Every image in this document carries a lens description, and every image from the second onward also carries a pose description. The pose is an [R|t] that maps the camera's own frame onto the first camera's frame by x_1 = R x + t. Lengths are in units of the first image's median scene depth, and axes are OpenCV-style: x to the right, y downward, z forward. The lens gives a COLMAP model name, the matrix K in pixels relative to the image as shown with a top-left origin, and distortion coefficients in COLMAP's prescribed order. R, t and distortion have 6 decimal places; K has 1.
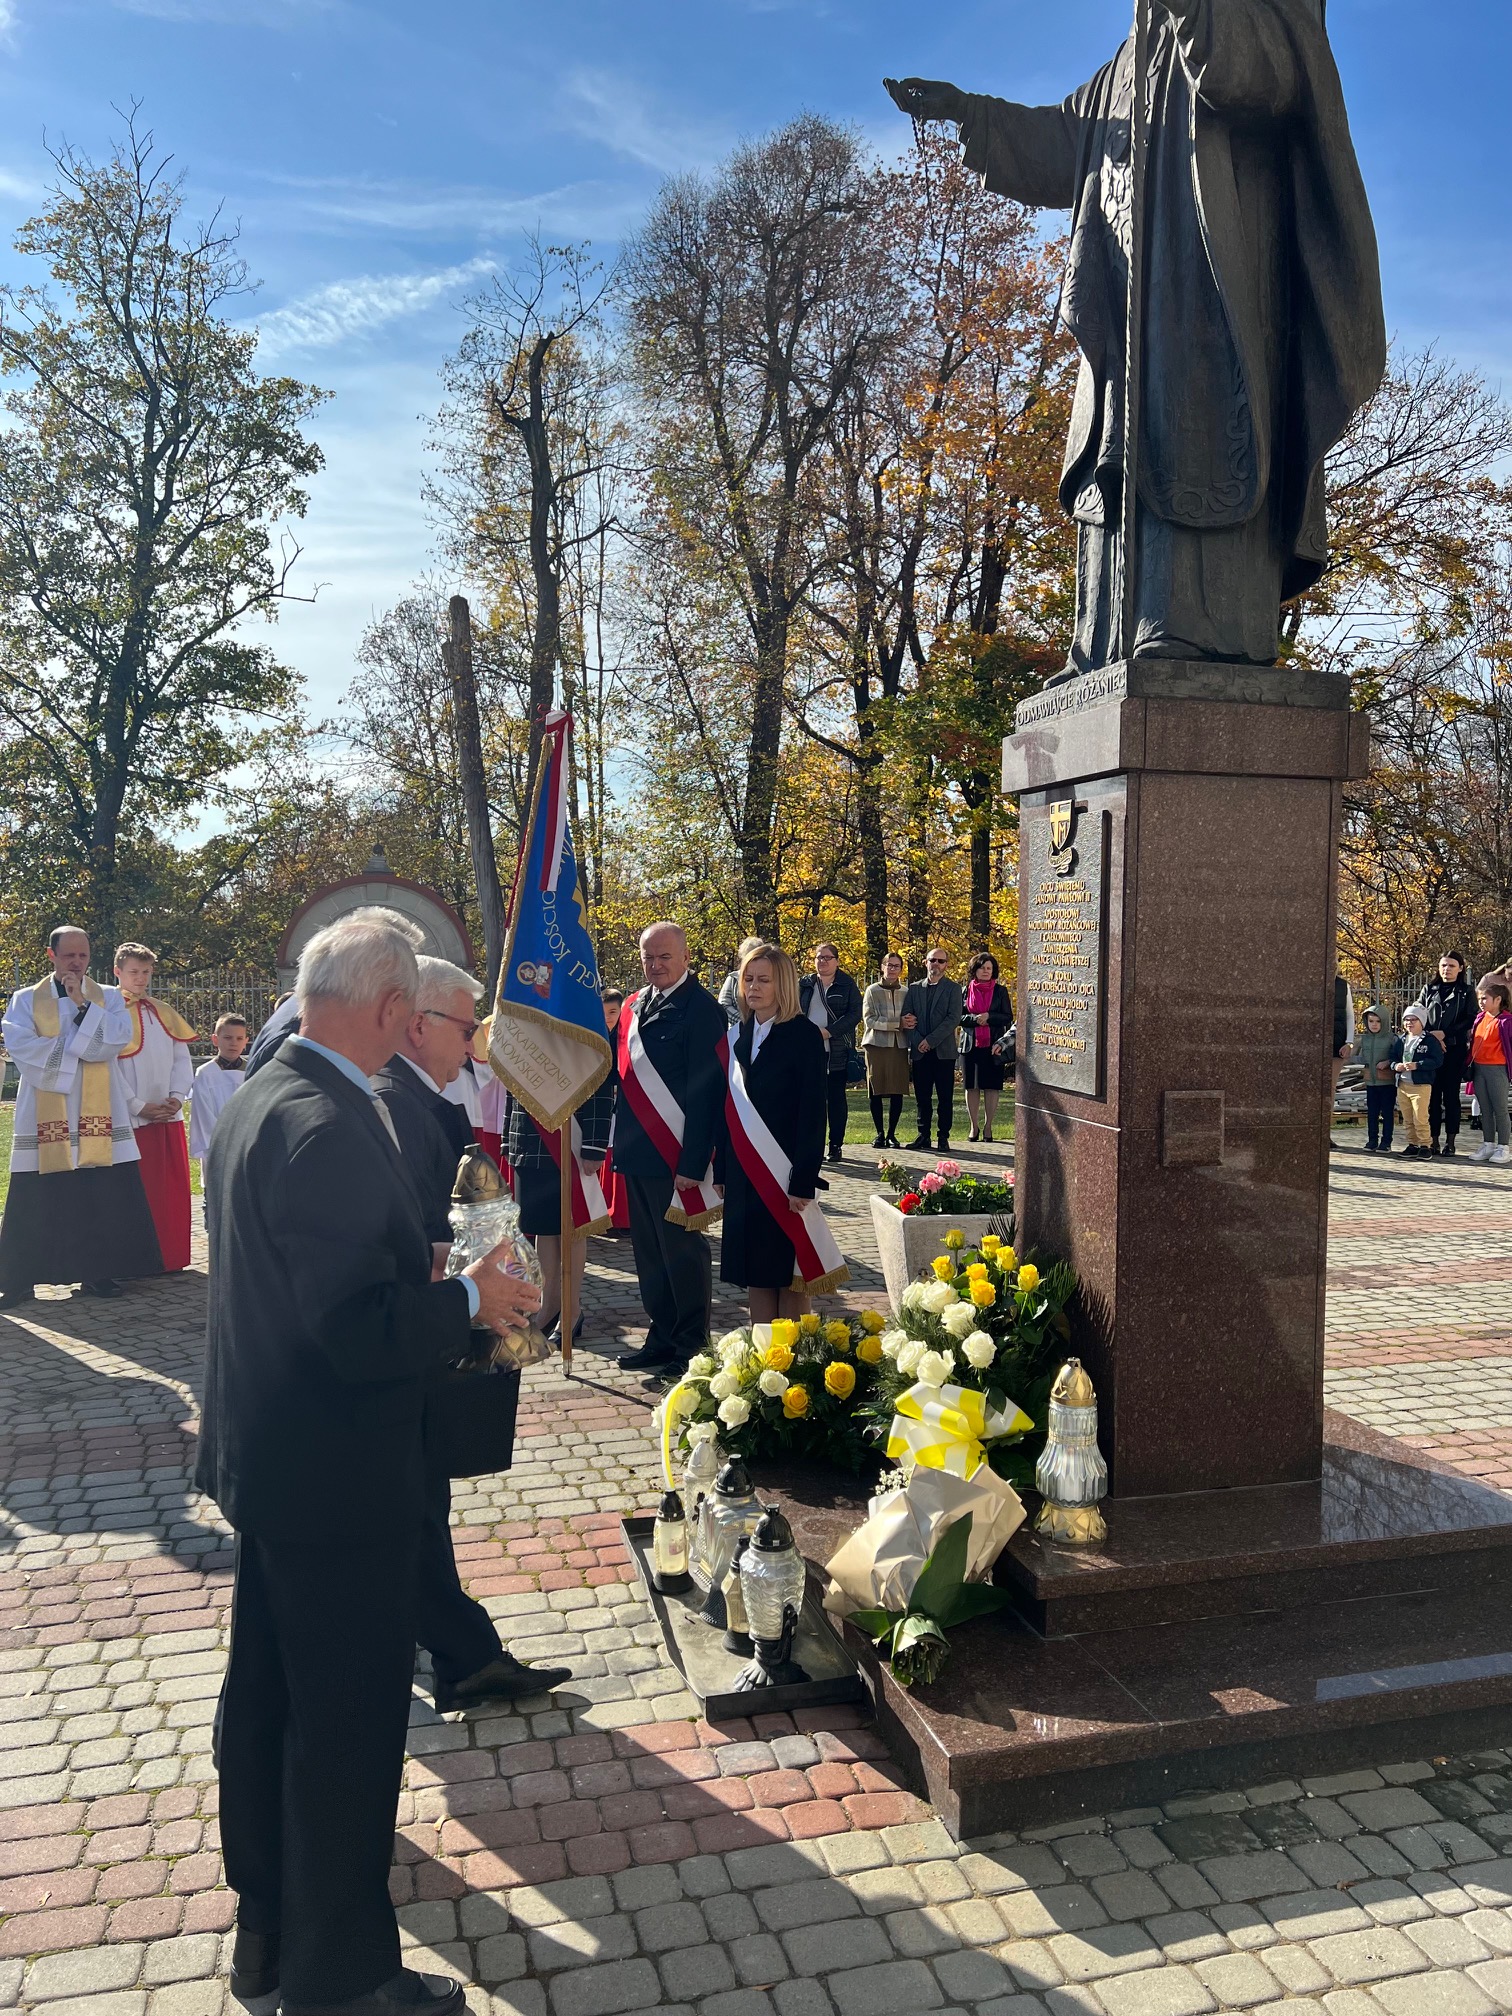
lens RADIAL K [[1514.9, 0, 770.2], [0, 1514.9, 1012.8], [0, 0, 1]] dist [0.058335, -0.064708]
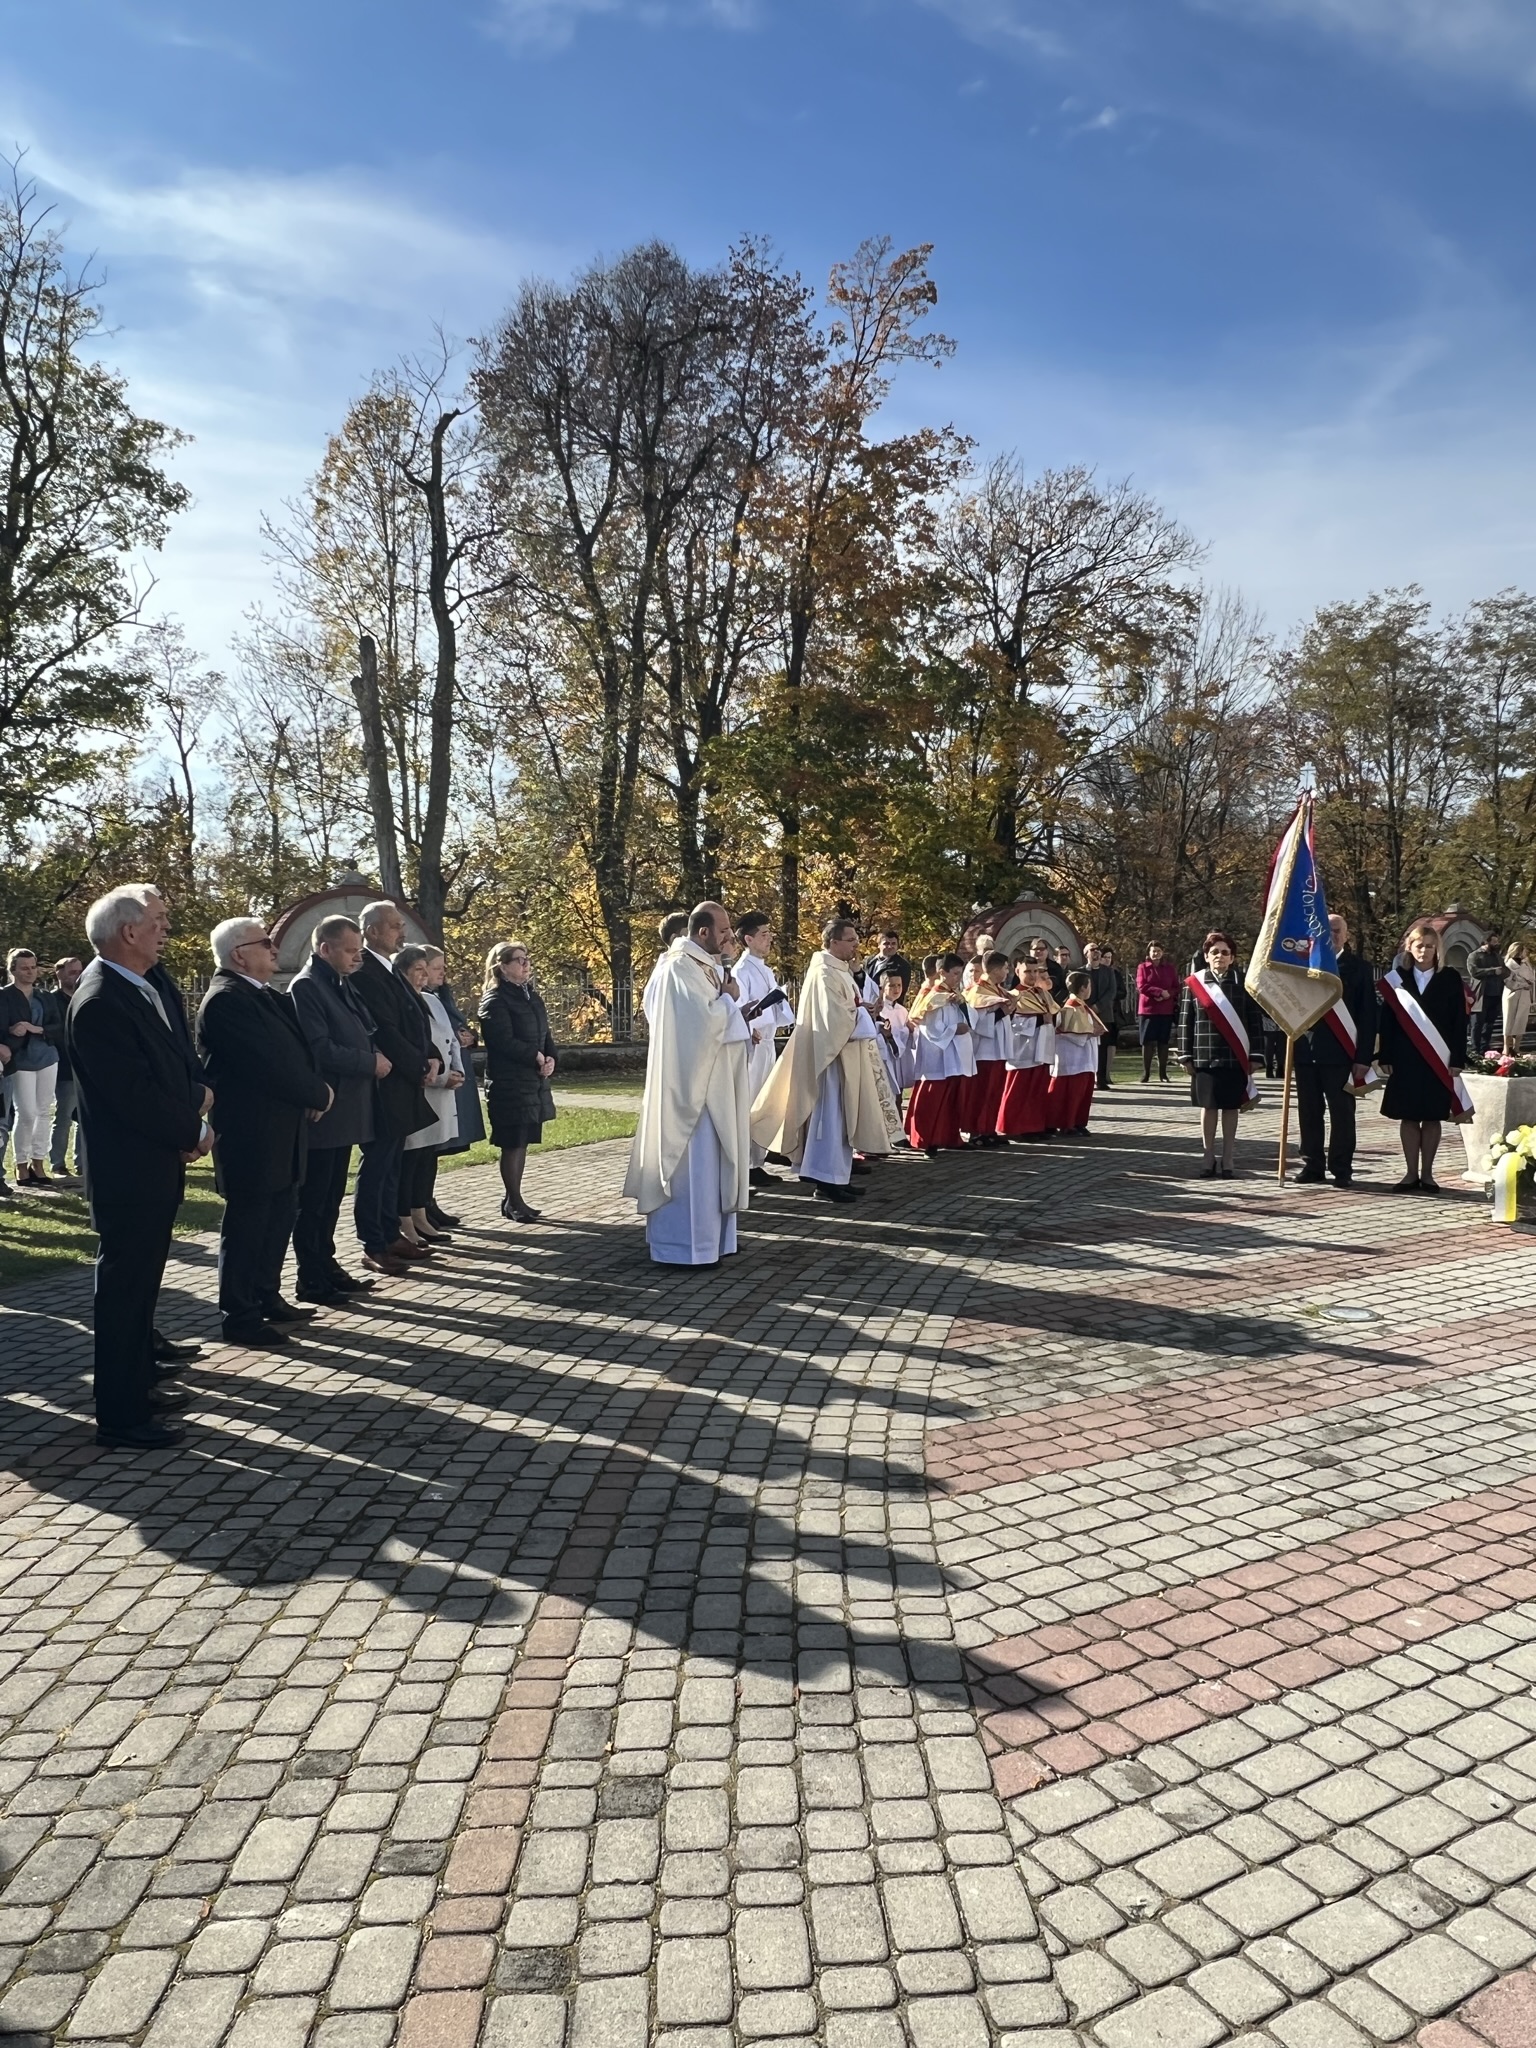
lens RADIAL K [[1415.1, 0, 775.0], [0, 1415.1, 1009.0], [0, 0, 1]] dist [0.001515, 0.002660]
pose [[0.965672, -0.016948, 0.259211, -0.507161], [0.018906, 0.999808, -0.005061, 0.019318], [-0.259076, 0.009788, 0.965807, -0.169776]]
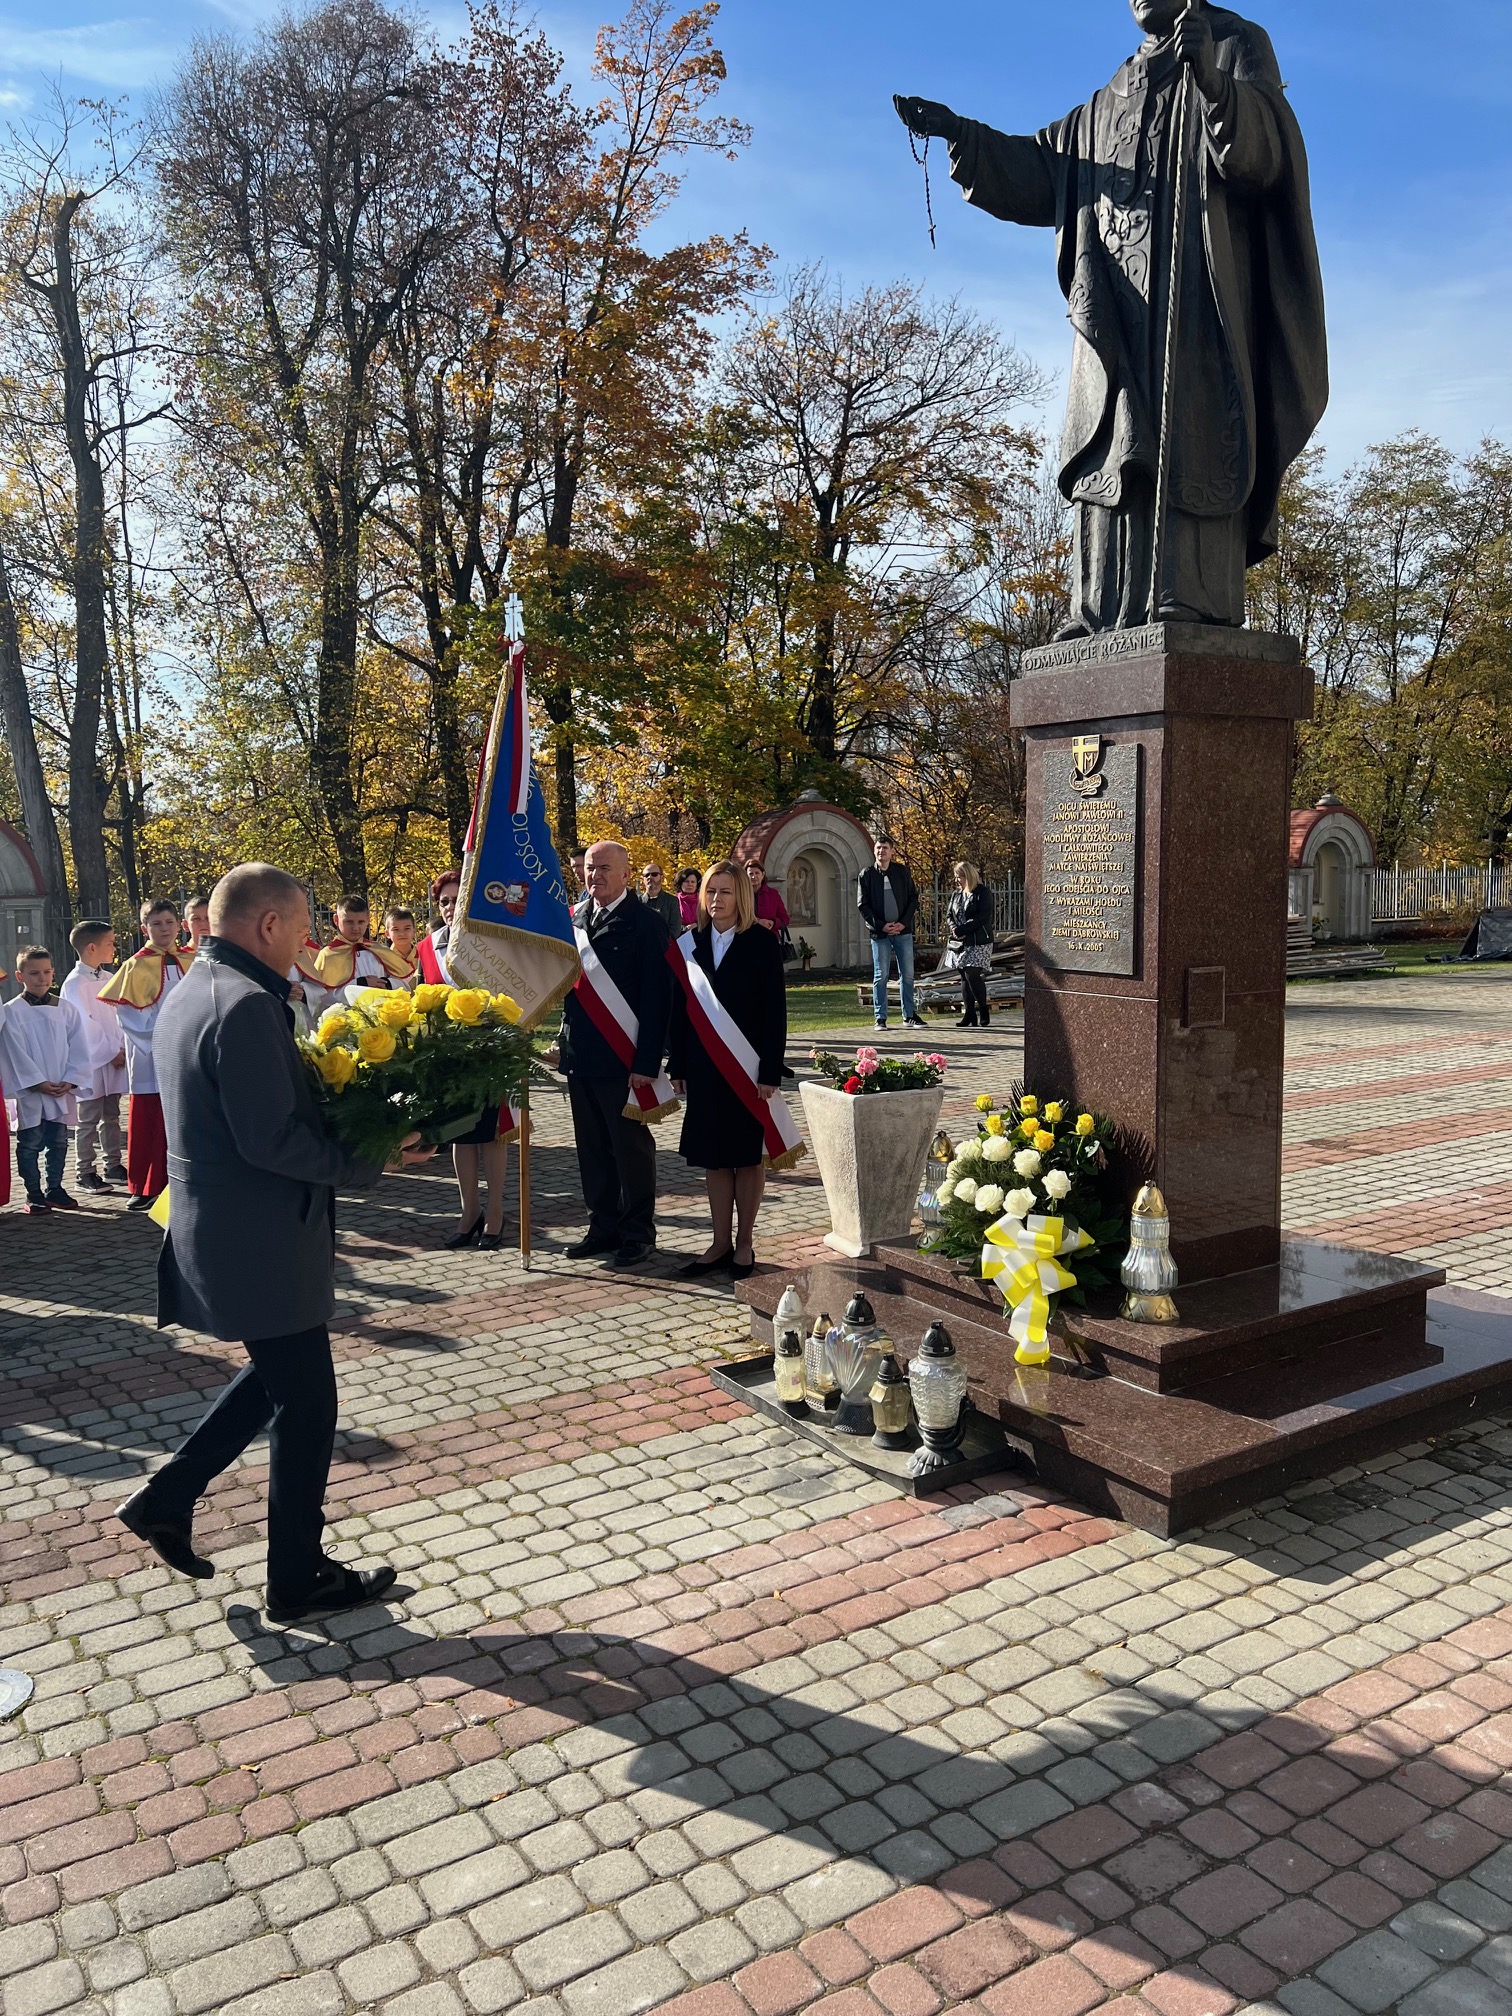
lens RADIAL K [[1514.9, 0, 774.9], [0, 1514.9, 1001.4], [0, 0, 1]] dist [0.058335, -0.064708]
pose [[0.951699, -0.050243, 0.302892, -0.134569], [0.035497, 0.997910, 0.053998, -0.000388], [-0.304972, -0.040638, 0.951494, -0.029281]]
